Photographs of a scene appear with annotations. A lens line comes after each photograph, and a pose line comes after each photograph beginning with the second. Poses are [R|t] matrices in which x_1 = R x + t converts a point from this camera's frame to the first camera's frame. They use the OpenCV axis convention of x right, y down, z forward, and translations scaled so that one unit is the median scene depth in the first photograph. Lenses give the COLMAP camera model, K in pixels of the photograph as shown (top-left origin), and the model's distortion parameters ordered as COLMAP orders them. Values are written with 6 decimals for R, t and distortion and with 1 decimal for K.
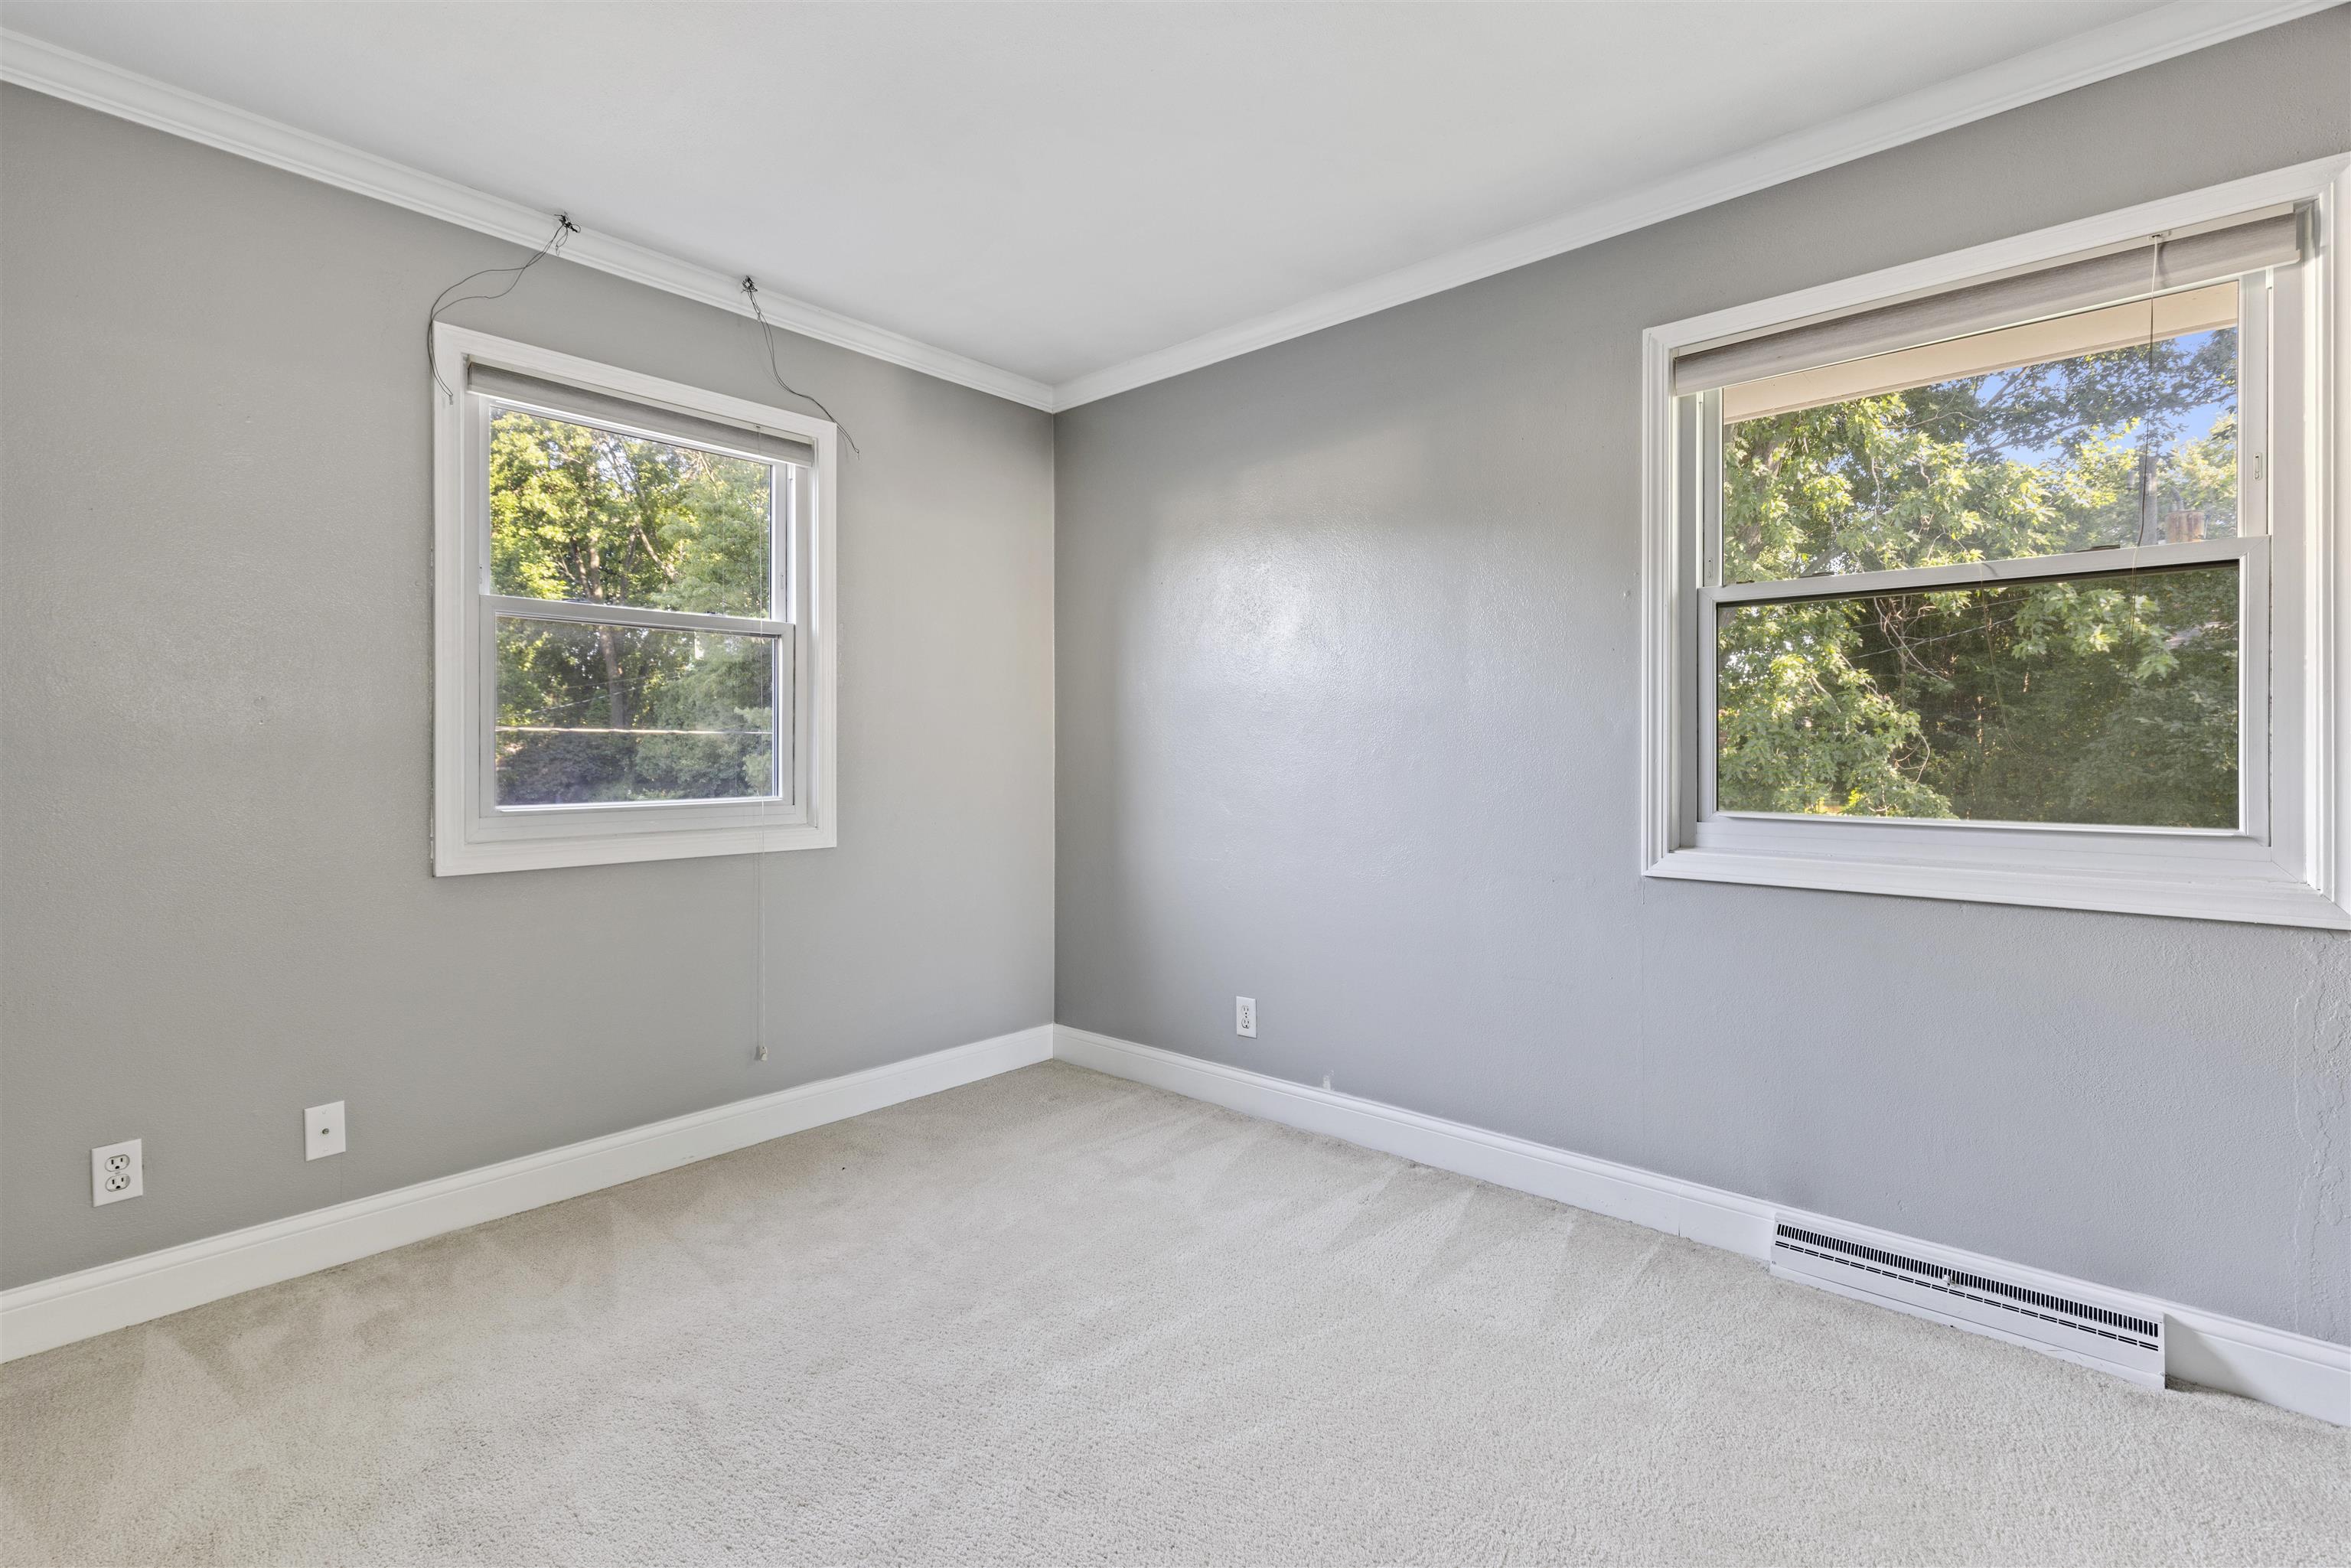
lens RADIAL K [[1064.4, 0, 1168.4], [0, 1064.4, 762.8], [0, 0, 1]] dist [0.008812, -0.000976]
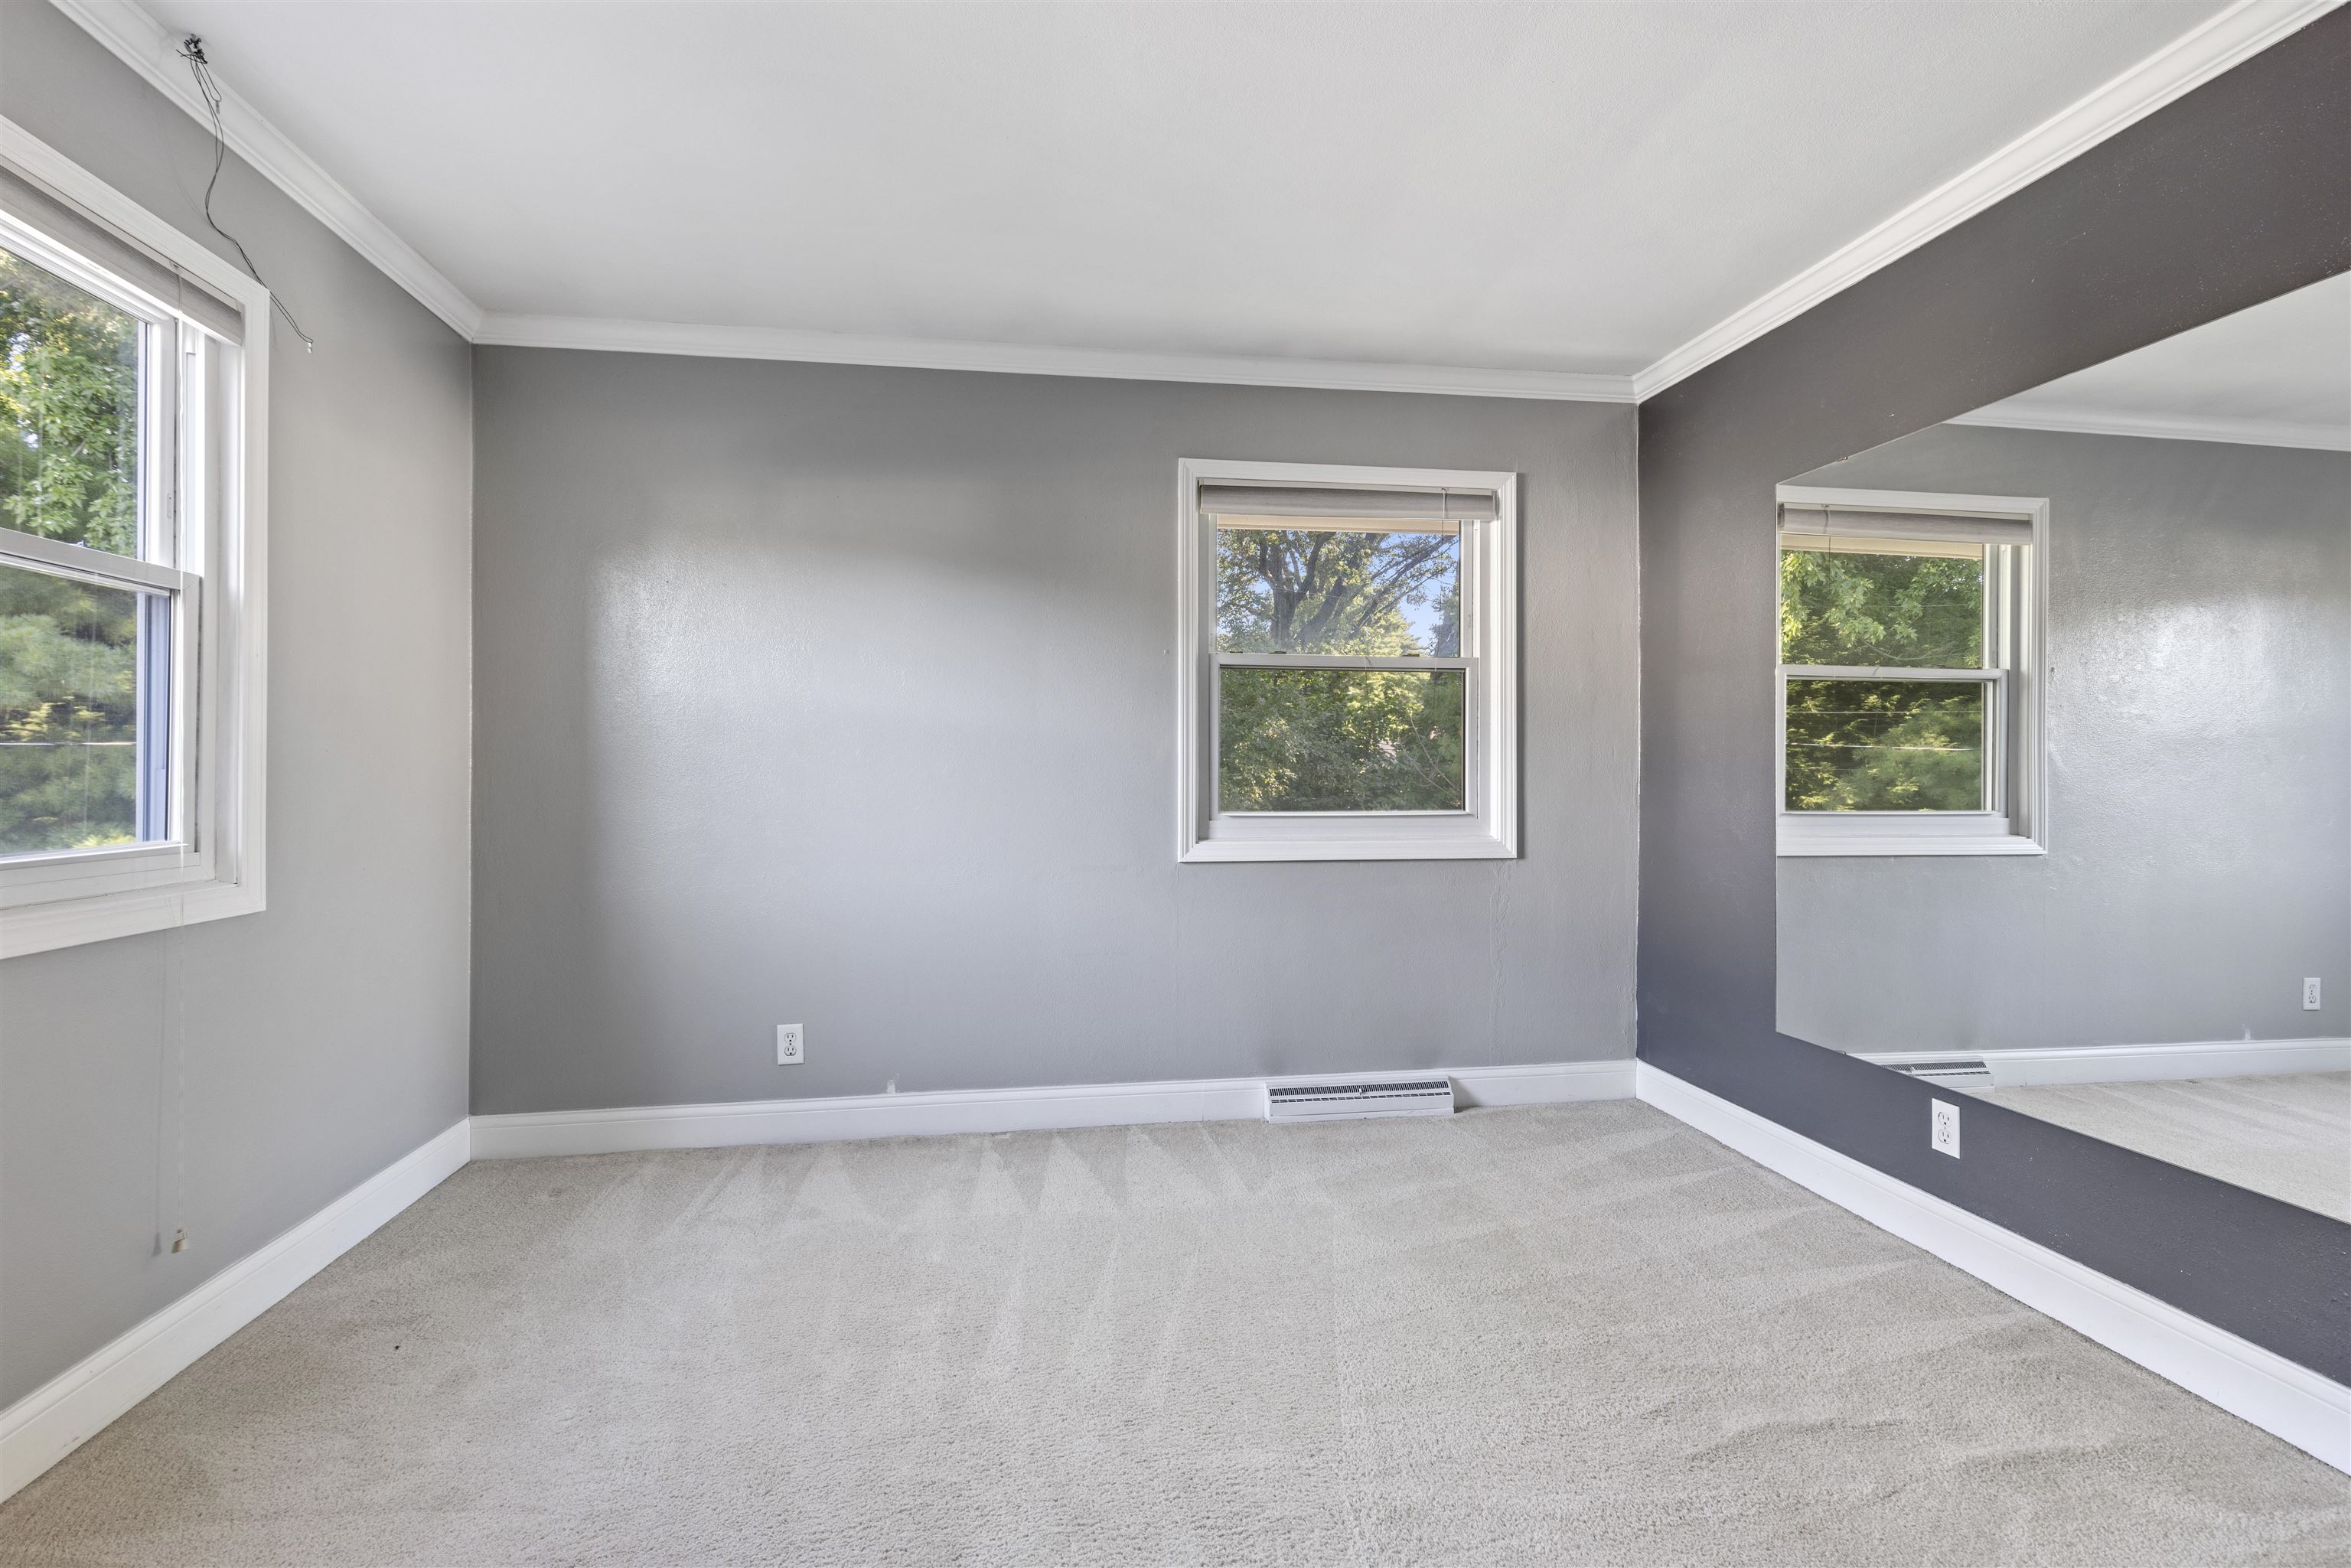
lens RADIAL K [[1064.4, 0, 1162.5], [0, 1064.4, 777.8], [0, 0, 1]] dist [0.008812, -0.000976]
pose [[0.639609, -0.005611, 0.768680, -0.576755], [0.009540, 0.999954, -0.000639, 0.000034], [-0.768641, 0.007742, 0.639633, 0.147542]]
